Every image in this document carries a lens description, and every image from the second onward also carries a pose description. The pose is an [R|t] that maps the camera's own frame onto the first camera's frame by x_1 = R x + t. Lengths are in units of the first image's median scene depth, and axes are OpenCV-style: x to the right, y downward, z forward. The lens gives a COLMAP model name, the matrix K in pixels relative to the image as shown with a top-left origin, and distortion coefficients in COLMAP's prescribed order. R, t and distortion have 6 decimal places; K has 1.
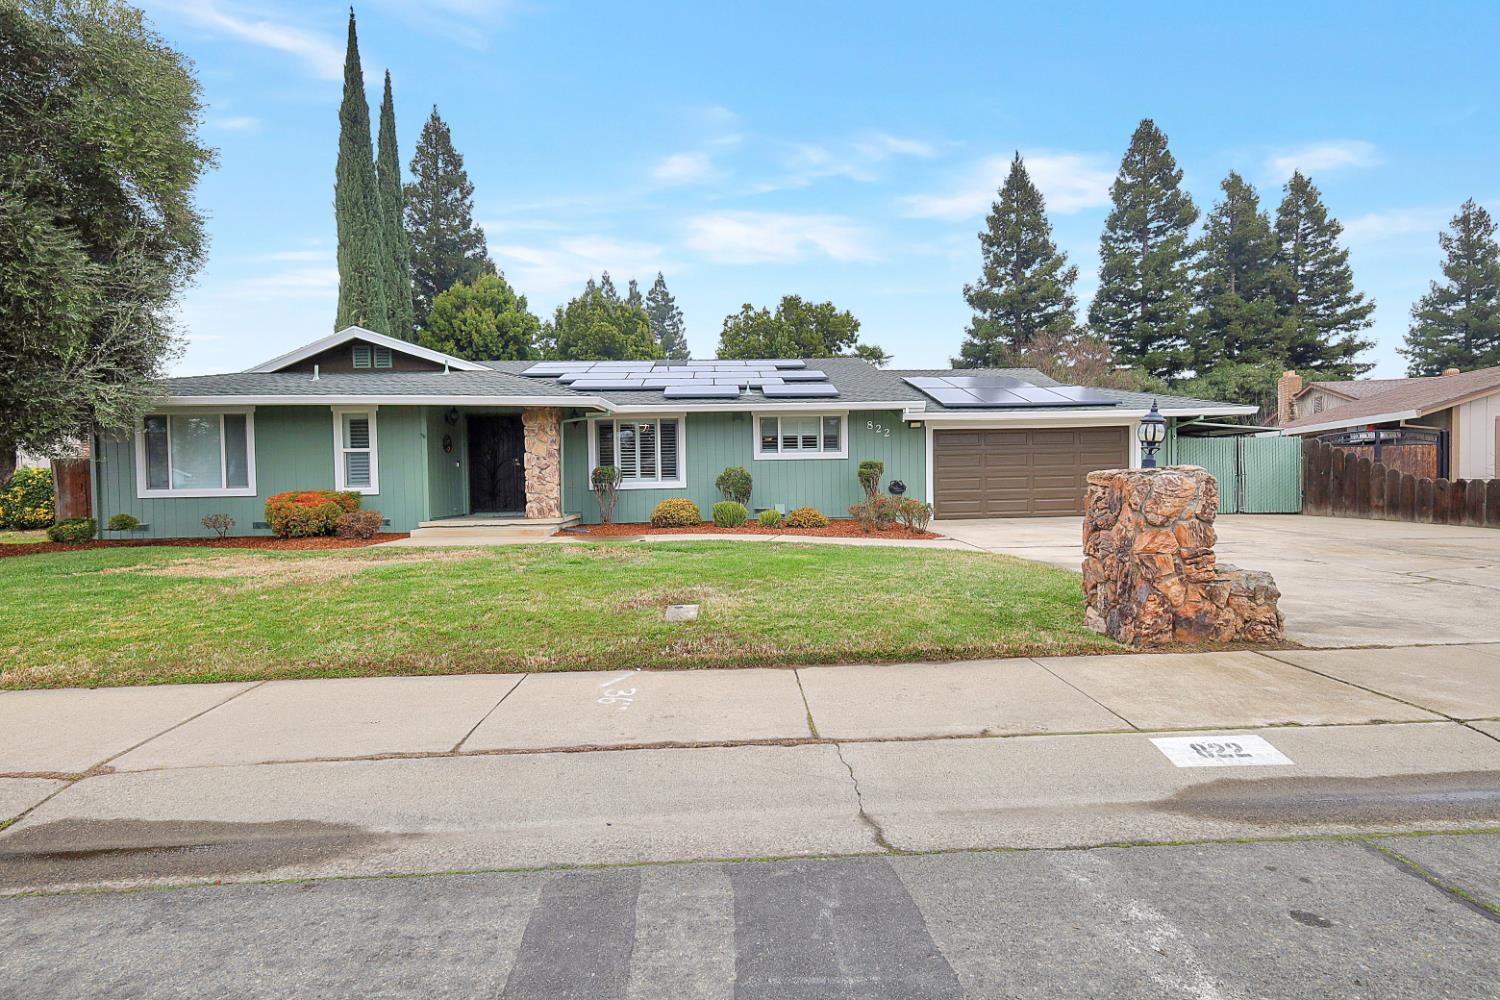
lens RADIAL K [[652.2, 0, 750.4], [0, 652.2, 497.5], [0, 0, 1]] dist [0.002916, -0.000369]
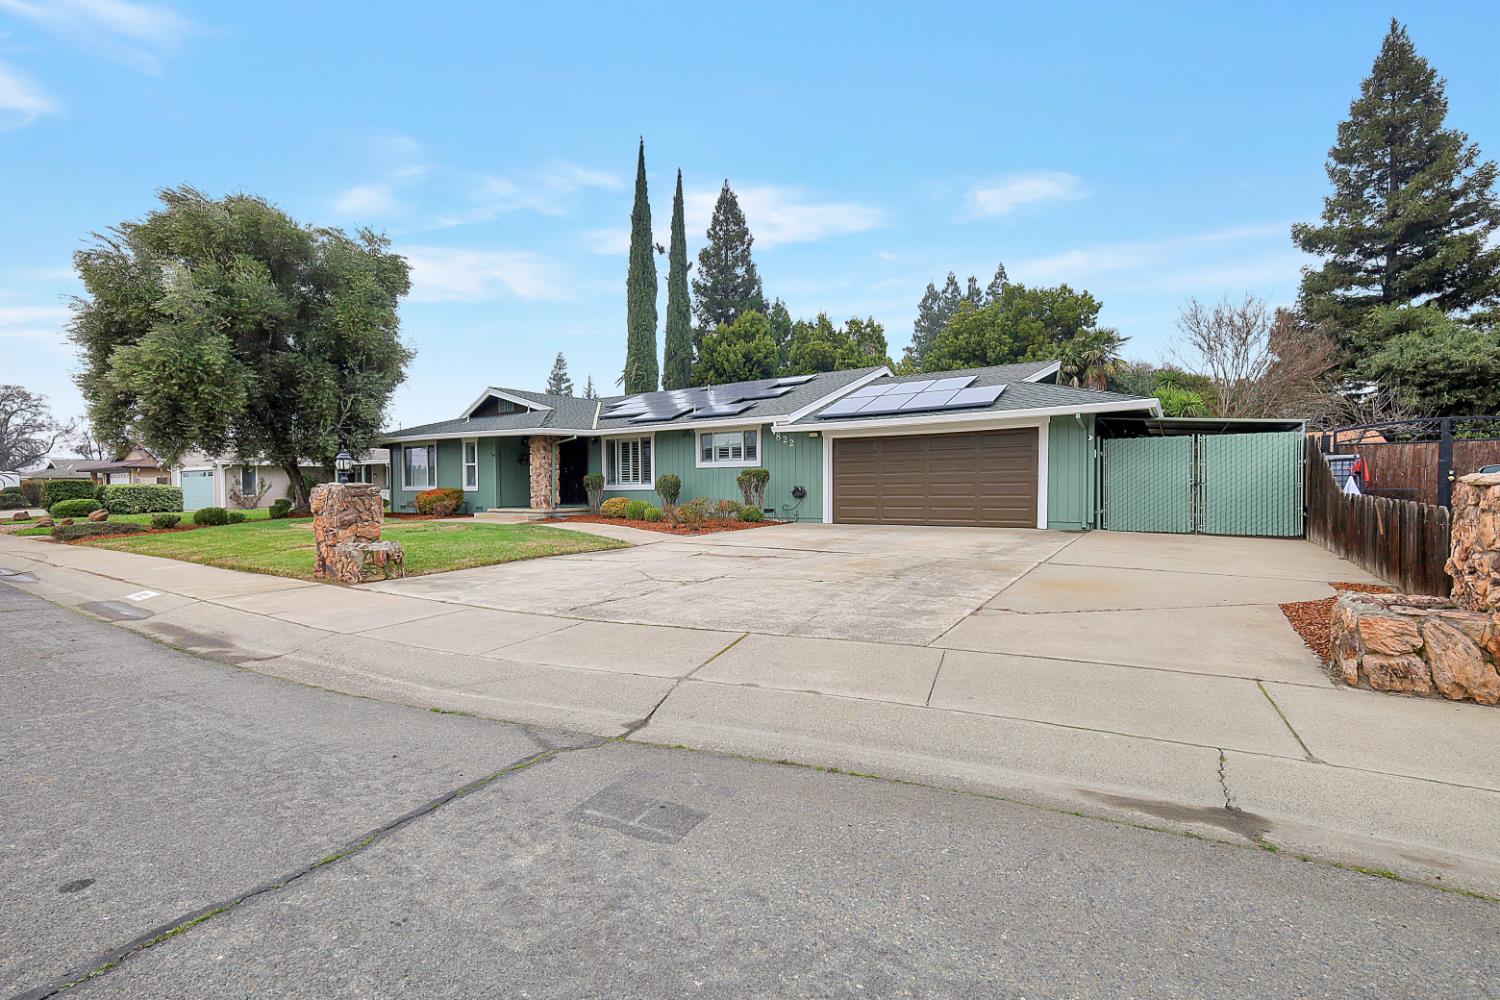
lens RADIAL K [[652.2, 0, 752.1], [0, 652.2, 497.9], [0, 0, 1]] dist [0.002916, -0.000369]
pose [[0.806081, 0.023155, -0.591352, 0.813859], [-0.021579, 0.999720, 0.009729, -0.015294], [0.591411, 0.004918, 0.806355, 0.067559]]
